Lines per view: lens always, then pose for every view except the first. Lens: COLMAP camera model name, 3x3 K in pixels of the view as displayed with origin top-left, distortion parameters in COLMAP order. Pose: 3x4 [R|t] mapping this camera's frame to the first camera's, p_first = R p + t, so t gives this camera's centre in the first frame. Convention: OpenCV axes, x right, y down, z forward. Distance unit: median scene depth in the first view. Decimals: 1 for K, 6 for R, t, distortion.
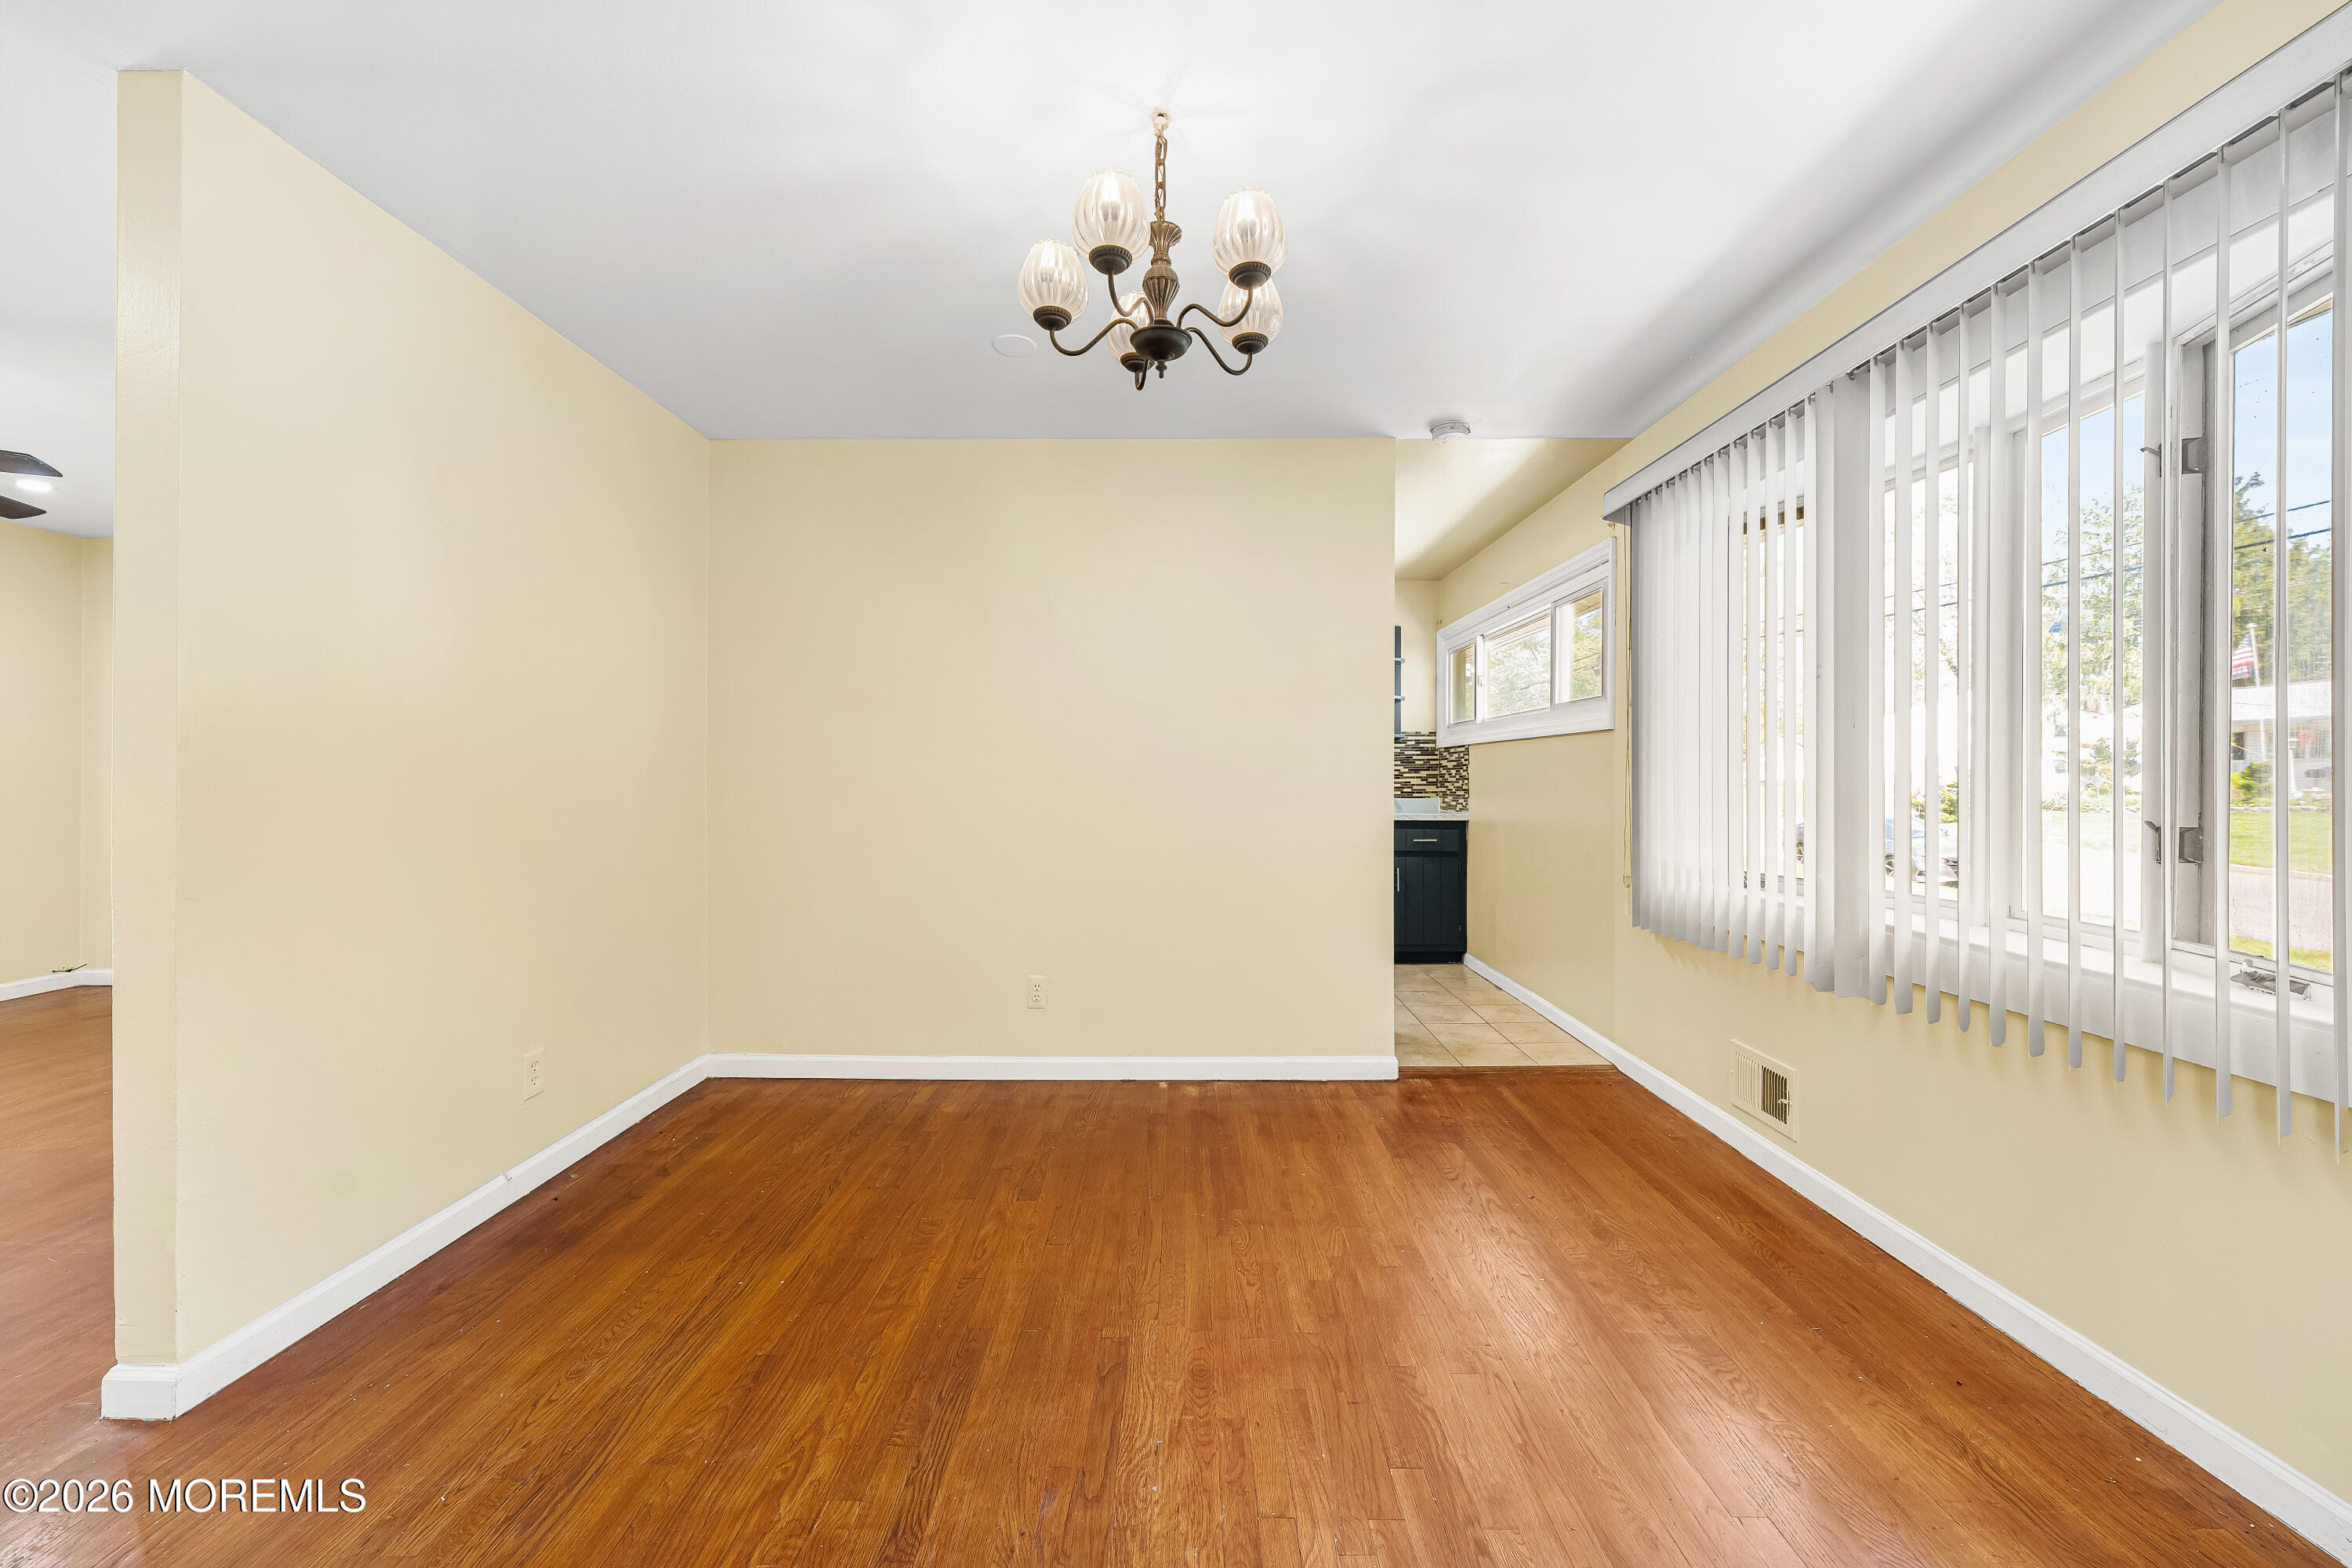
lens RADIAL K [[912.2, 0, 1224.0], [0, 912.2, 778.3], [0, 0, 1]] dist [0.000389, 0.000073]
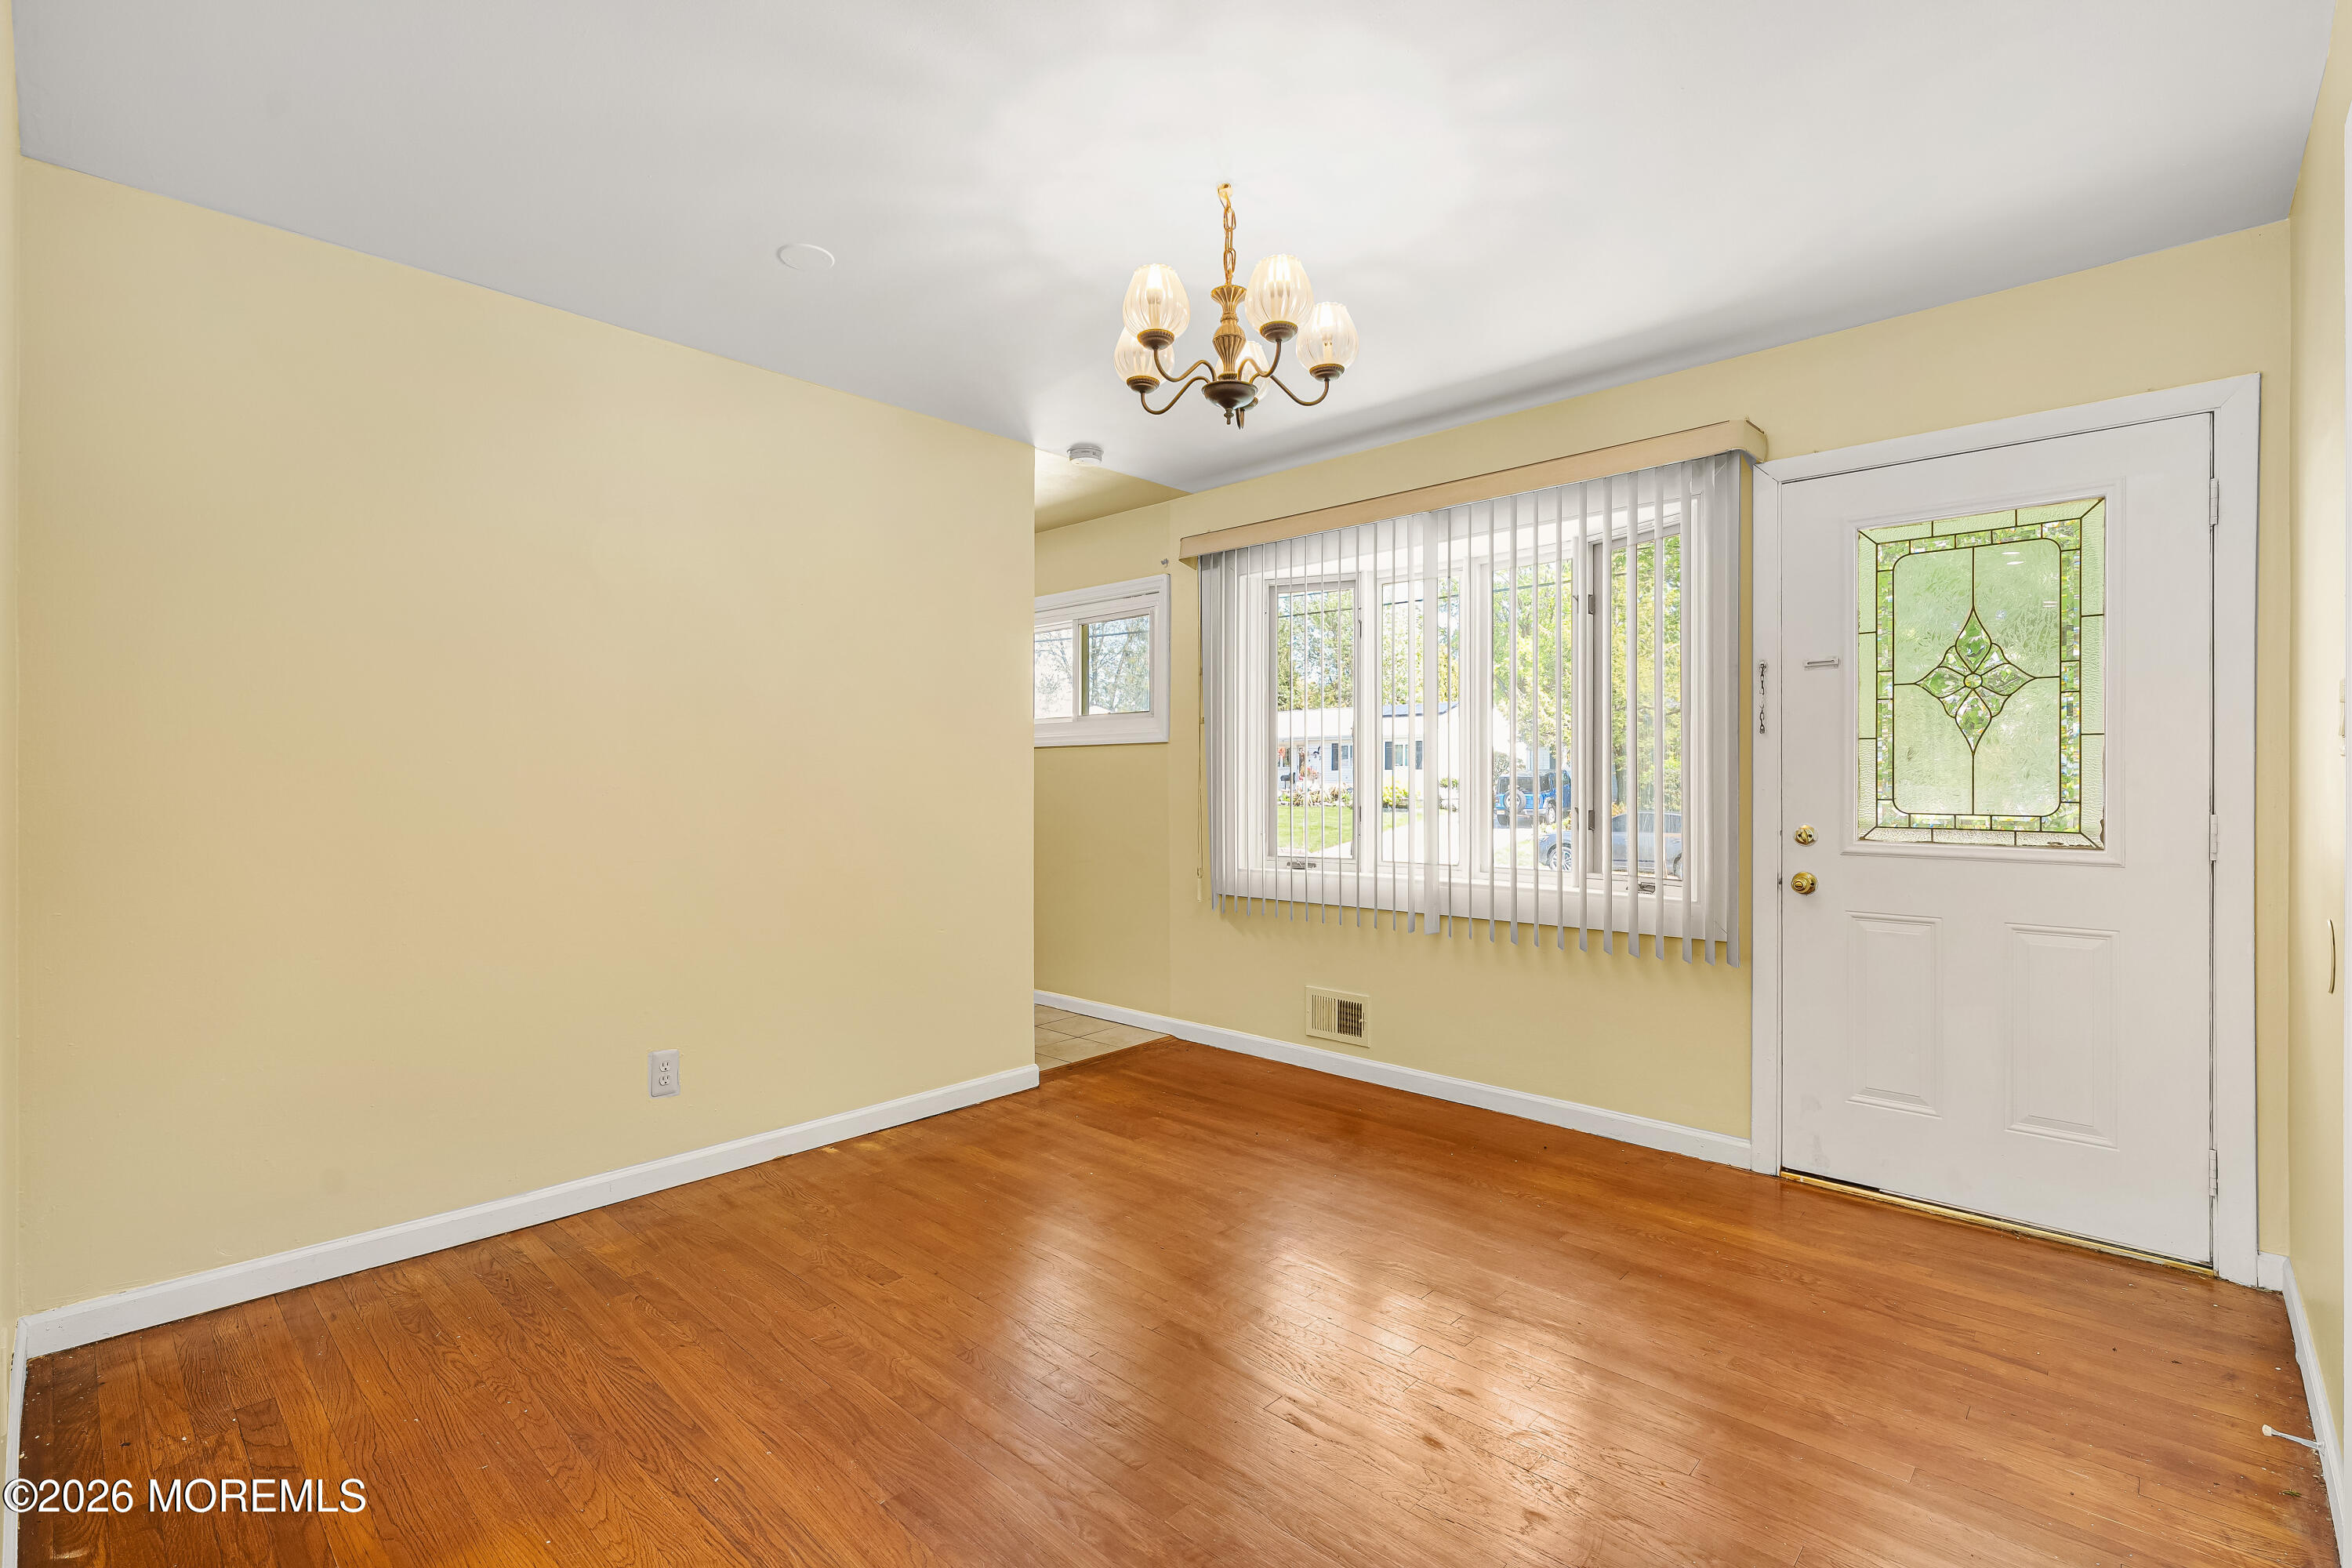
lens RADIAL K [[1013.6, 0, 1231.1], [0, 1013.6, 780.6], [0, 0, 1]] dist [-0.000372, 0.000046]
pose [[0.681891, -0.002317, 0.731450, -0.542657], [0.006591, 0.999974, -0.002977, -0.001829], [-0.731424, 0.006851, 0.681889, 0.090267]]
